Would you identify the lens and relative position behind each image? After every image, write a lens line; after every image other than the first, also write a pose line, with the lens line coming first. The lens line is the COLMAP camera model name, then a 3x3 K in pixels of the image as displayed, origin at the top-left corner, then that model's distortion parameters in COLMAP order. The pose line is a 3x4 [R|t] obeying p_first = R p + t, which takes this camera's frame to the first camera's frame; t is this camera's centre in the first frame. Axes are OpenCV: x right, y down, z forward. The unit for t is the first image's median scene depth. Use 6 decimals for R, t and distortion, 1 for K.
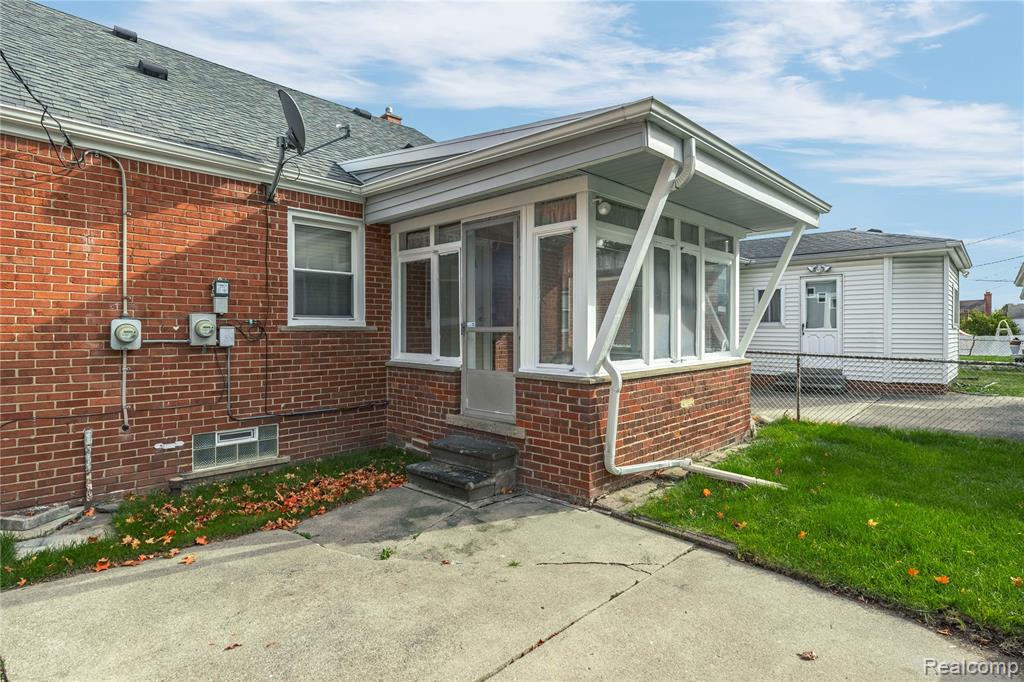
lens RADIAL K [[511.4, 0, 512.0], [0, 511.4, 341.0], [0, 0, 1]] dist [0.002624, -0.000360]
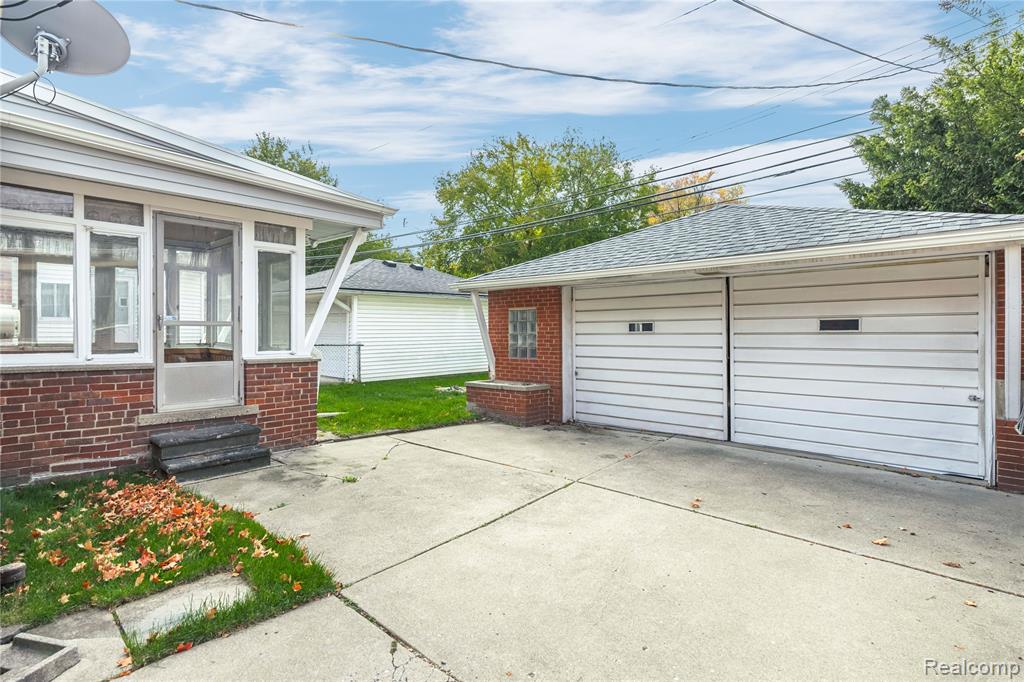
lens RADIAL K [[511.4, 0, 512.0], [0, 511.4, 341.0], [0, 0, 1]] dist [0.002624, -0.000360]
pose [[-0.017532, -0.014213, 0.999745, -1.238938], [0.020241, 0.999689, 0.014567, 0.013560], [-0.999641, 0.020492, -0.017239, 0.420599]]
